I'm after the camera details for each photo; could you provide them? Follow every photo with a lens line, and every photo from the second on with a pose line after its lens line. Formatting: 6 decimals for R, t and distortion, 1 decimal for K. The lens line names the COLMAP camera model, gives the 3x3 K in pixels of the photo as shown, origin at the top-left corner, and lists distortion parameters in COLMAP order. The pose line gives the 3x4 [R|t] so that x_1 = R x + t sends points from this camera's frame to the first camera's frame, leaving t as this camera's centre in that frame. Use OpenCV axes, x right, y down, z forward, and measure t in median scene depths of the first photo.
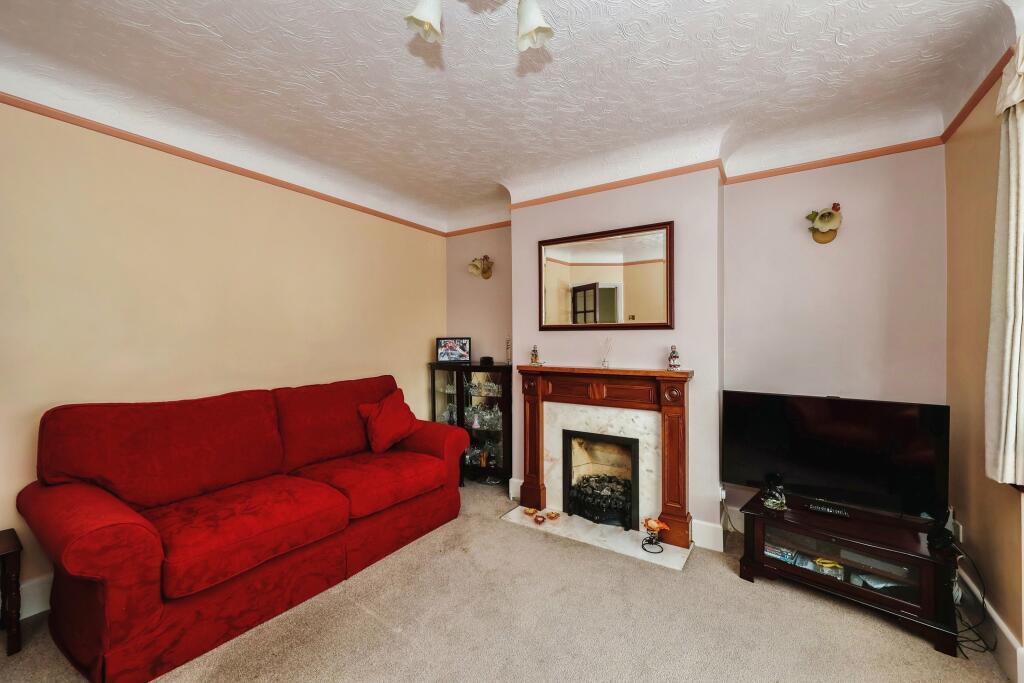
lens RADIAL K [[410.3, 0, 516.2], [0, 410.3, 340.8], [0, 0, 1]] dist [0.012532, 0.000262]
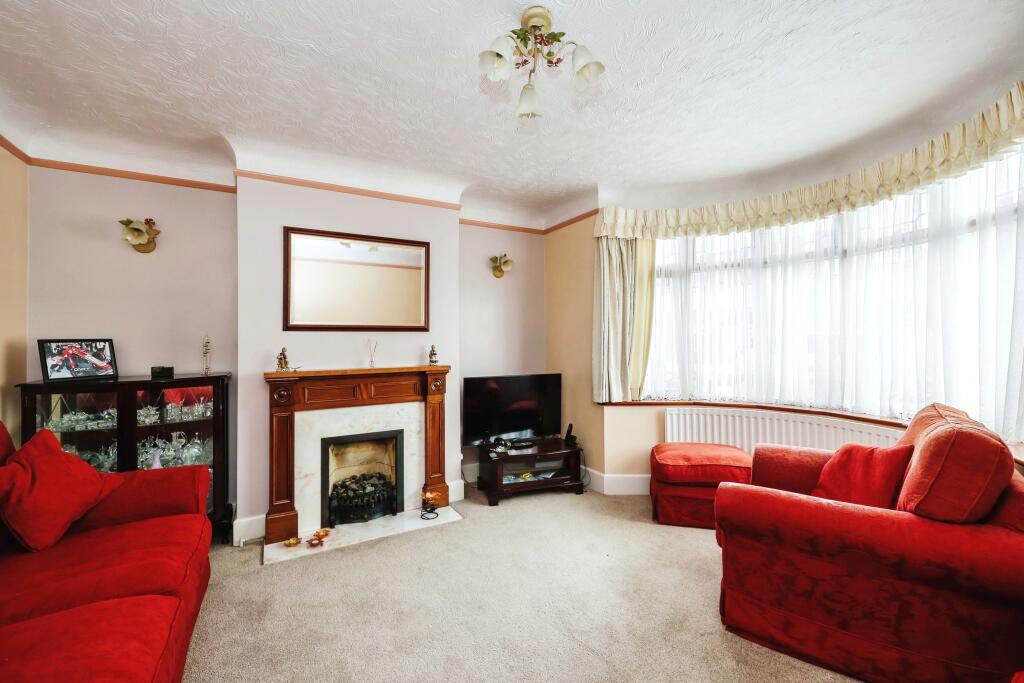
lens RADIAL K [[410.3, 0, 518.7], [0, 410.3, 339.1], [0, 0, 1]] dist [0.012532, 0.000262]
pose [[0.478934, 0.000179, 0.877851, -0.508772], [0.010483, 0.999928, -0.005923, 0.003684], [-0.877788, 0.012039, 0.478897, 0.175710]]
